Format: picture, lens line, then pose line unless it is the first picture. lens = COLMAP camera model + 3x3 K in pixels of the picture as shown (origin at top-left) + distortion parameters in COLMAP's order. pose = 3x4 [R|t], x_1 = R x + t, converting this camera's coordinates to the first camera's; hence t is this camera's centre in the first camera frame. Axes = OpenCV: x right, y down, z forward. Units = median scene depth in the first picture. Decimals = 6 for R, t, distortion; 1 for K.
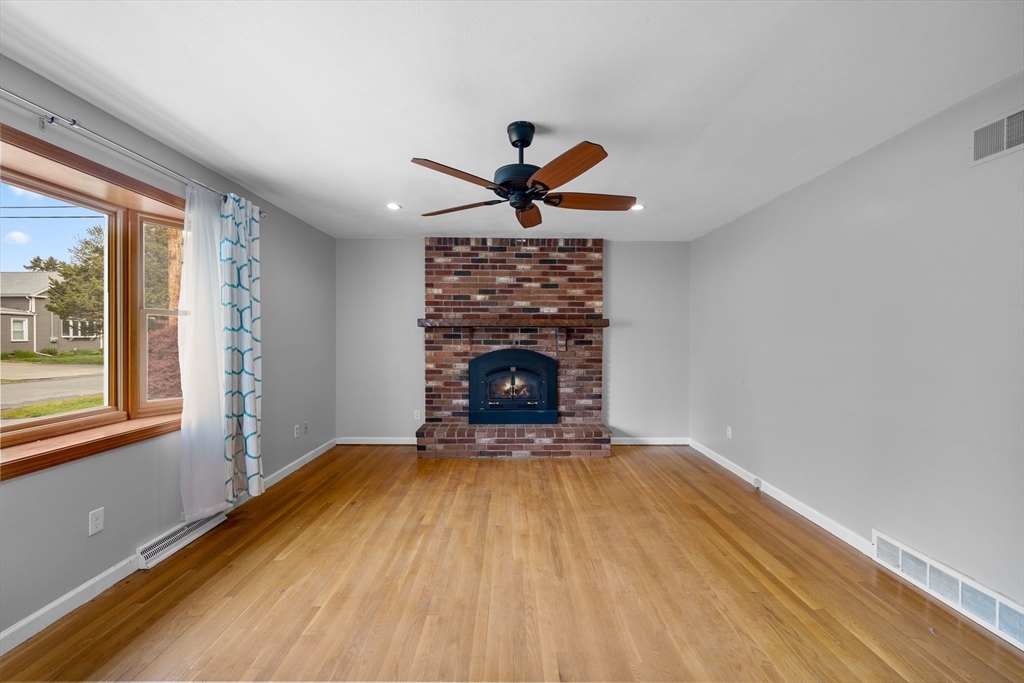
lens RADIAL K [[408.4, 0, 515.0], [0, 408.4, 339.5], [0, 0, 1]] dist [-0.003742, 0.000066]
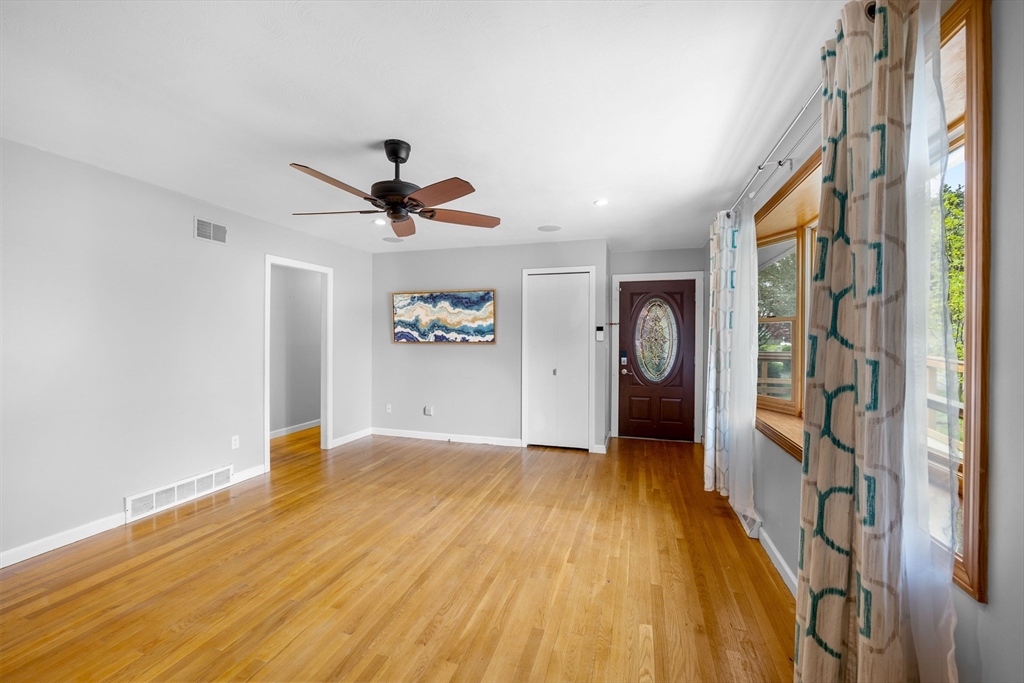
lens RADIAL K [[408.4, 0, 515.0], [0, 408.4, 339.5], [0, 0, 1]] dist [-0.003742, 0.000066]
pose [[-0.952709, -0.009361, 0.303739, -0.286279], [-0.005370, 0.999888, 0.013973, -0.010969], [-0.303836, 0.011681, -0.952653, 0.908363]]
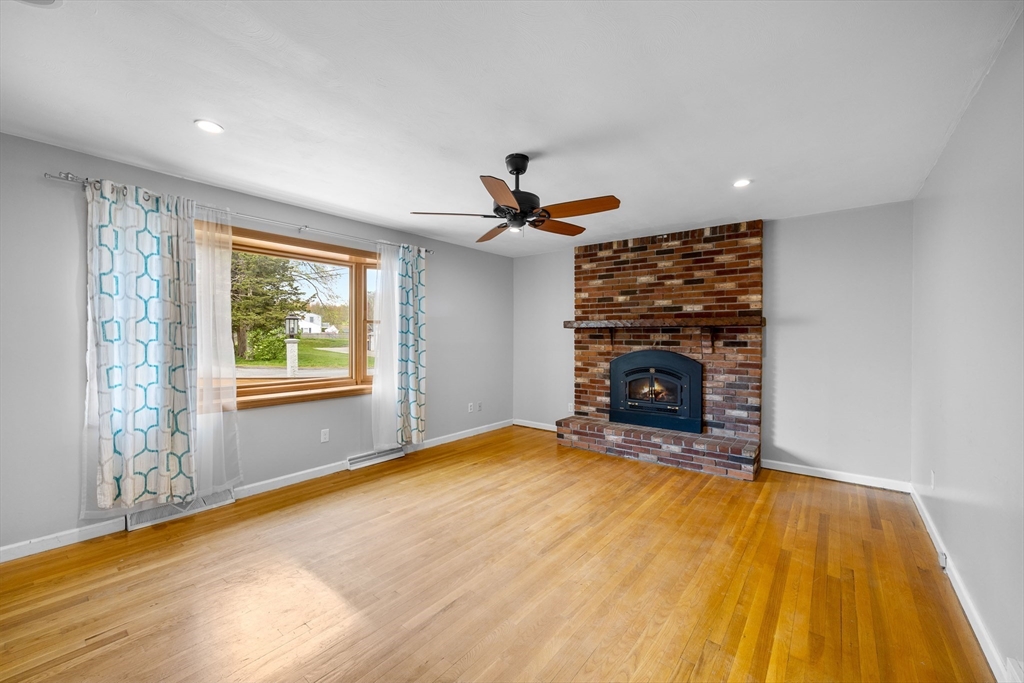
lens RADIAL K [[408.4, 0, 515.0], [0, 408.4, 339.5], [0, 0, 1]] dist [-0.003742, 0.000066]
pose [[0.776985, 0.004176, -0.629506, 0.351956], [-0.005687, 0.999984, -0.000386, 0.000849], [0.629494, 0.003880, 0.776996, 0.040853]]
